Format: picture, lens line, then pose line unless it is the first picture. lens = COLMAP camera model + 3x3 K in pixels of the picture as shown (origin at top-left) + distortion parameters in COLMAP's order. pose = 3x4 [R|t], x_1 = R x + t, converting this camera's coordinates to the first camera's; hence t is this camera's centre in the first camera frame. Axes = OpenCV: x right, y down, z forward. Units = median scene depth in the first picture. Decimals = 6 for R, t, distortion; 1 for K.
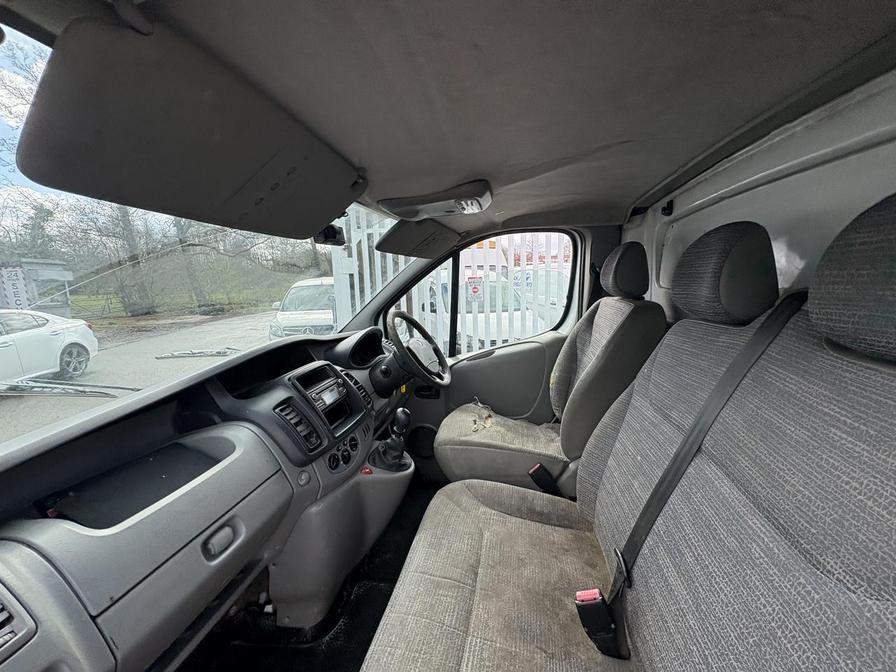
lens RADIAL K [[356.3, 0, 443.3], [0, 356.3, 335.5], [0, 0, 1]] dist [-0.000318, -0.000233]
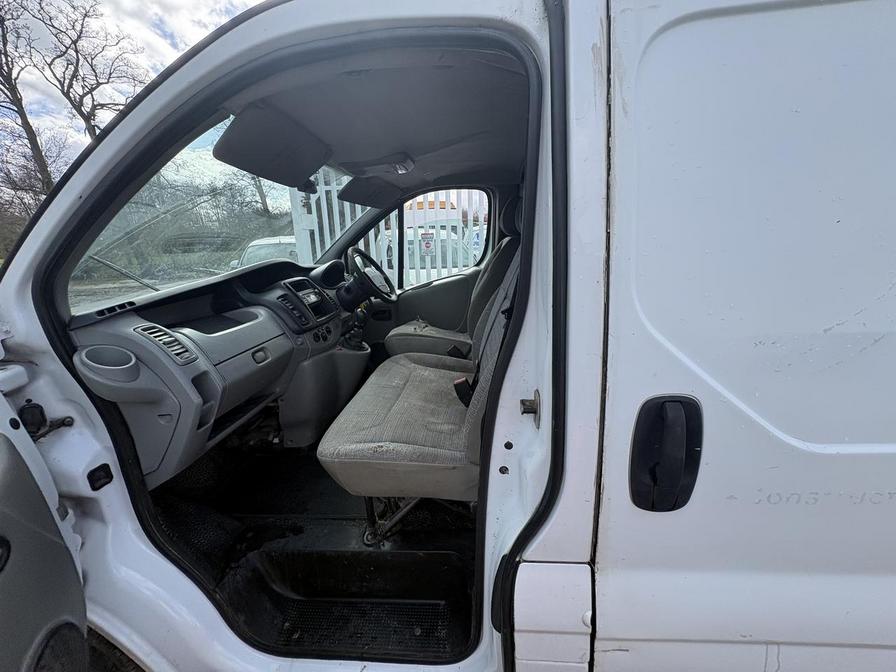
lens RADIAL K [[356.3, 0, 443.3], [0, 356.3, 335.5], [0, 0, 1]] dist [-0.000318, -0.000233]
pose [[0.994549, -0.024319, 0.101399, 0.066079], [0.014278, 0.995024, 0.098603, 0.154884], [-0.103293, -0.096618, 0.989947, -0.462055]]
